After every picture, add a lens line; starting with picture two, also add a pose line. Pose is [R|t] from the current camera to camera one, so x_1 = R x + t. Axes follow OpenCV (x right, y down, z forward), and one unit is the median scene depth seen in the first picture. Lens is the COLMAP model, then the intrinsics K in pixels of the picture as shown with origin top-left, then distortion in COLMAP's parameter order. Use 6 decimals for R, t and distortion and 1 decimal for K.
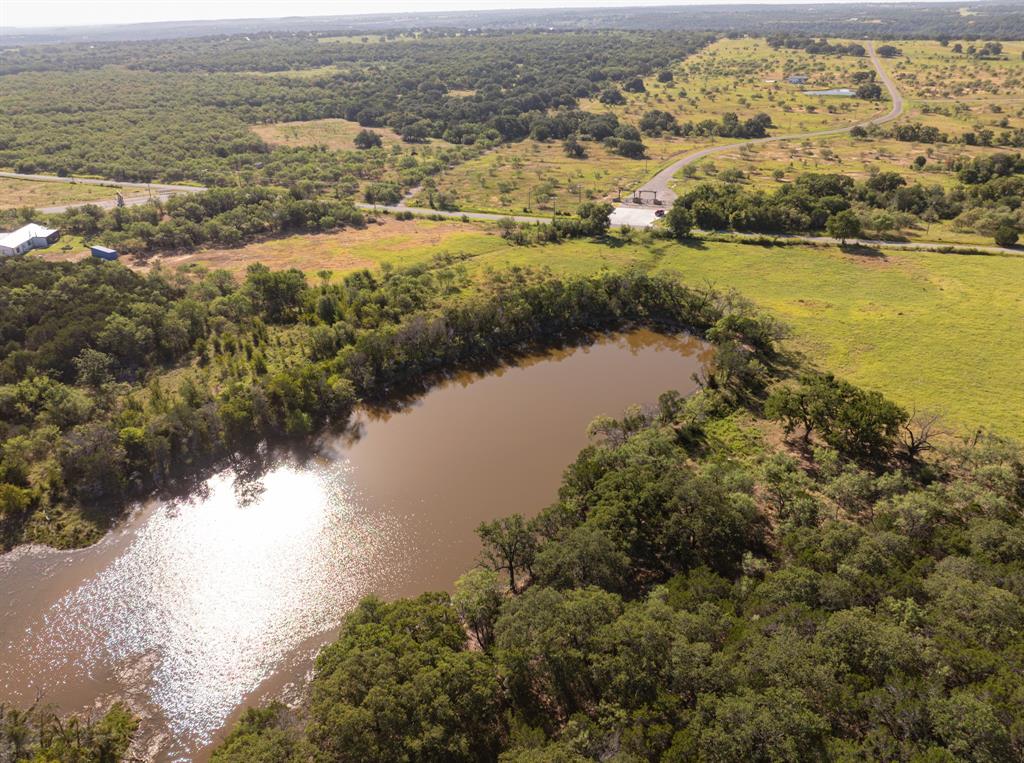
lens RADIAL K [[773.5, 0, 517.4], [0, 773.5, 383.1], [0, 0, 1]] dist [-0.039607, 0.001906]
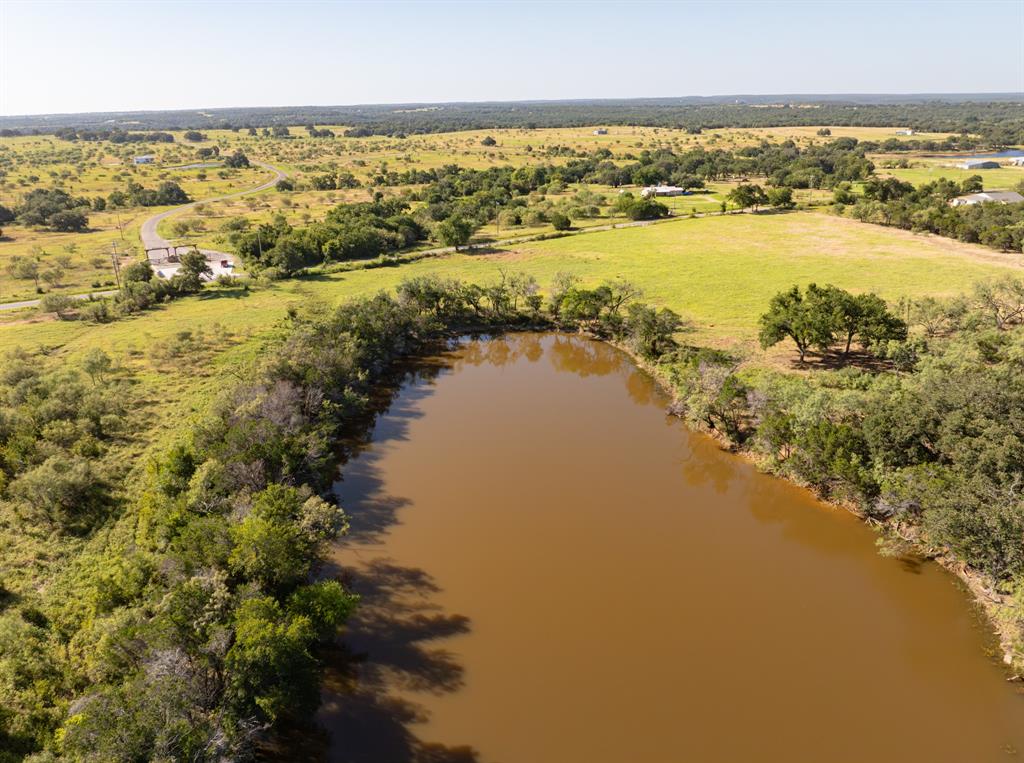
lens RADIAL K [[773.5, 0, 517.4], [0, 773.5, 383.1], [0, 0, 1]] dist [-0.039607, 0.001906]
pose [[0.634877, -0.255504, 0.729143, -0.201929], [0.345764, 0.937915, 0.027599, -0.017904], [-0.690926, 0.234590, 0.683805, 0.232526]]
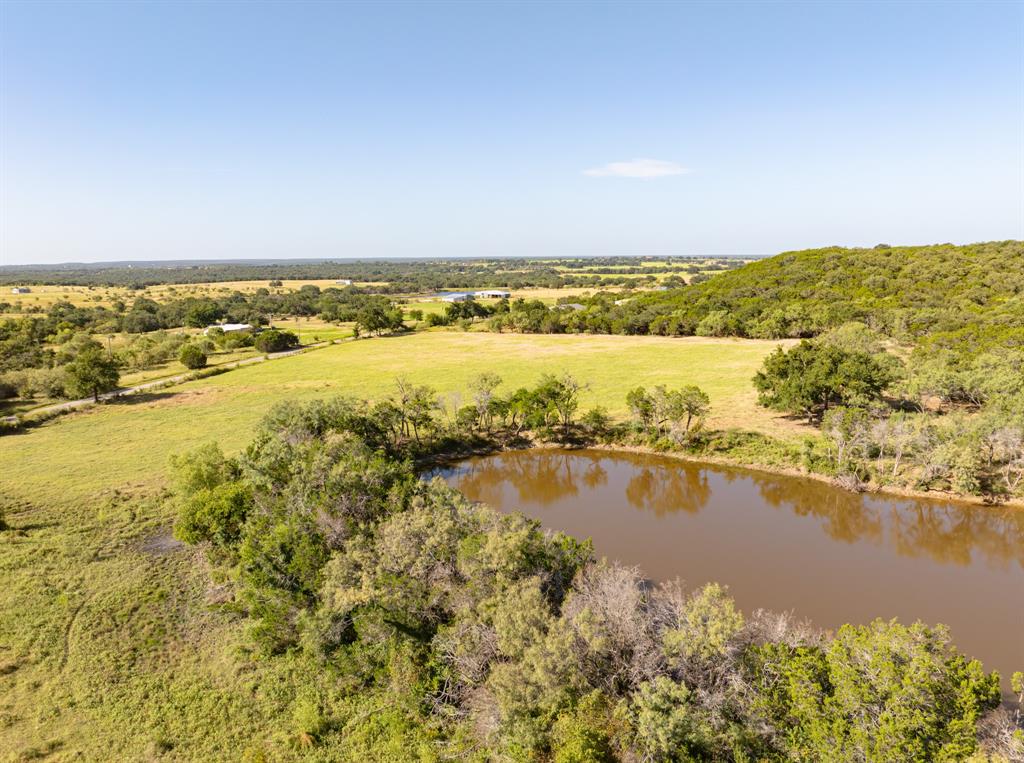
lens RADIAL K [[773.5, 0, 517.4], [0, 773.5, 383.1], [0, 0, 1]] dist [-0.039607, 0.001906]
pose [[-0.055937, -0.134354, 0.989353, -0.171434], [0.454183, 0.879021, 0.145050, -0.093477], [-0.889151, 0.457461, 0.011851, 0.487937]]
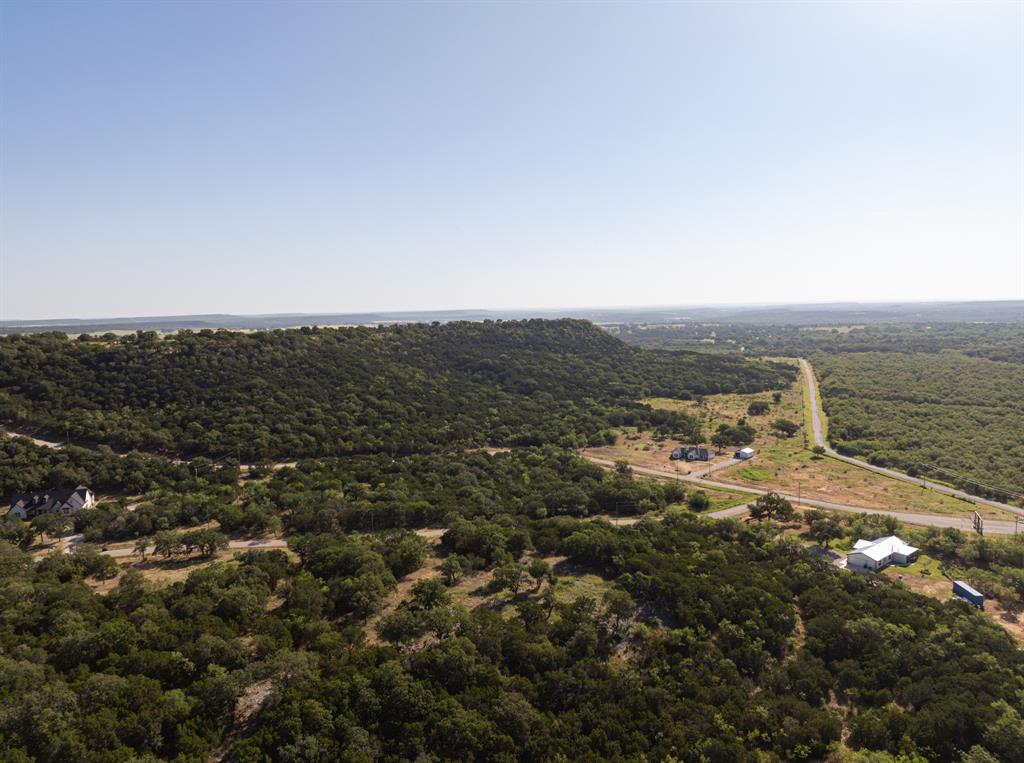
lens RADIAL K [[773.5, 0, 517.4], [0, 773.5, 383.1], [0, 0, 1]] dist [-0.039607, 0.001906]
pose [[0.578835, 0.087473, -0.810740, -0.086568], [-0.348000, 0.925645, -0.148587, -0.053340], [0.737460, 0.368145, 0.566236, -0.025409]]
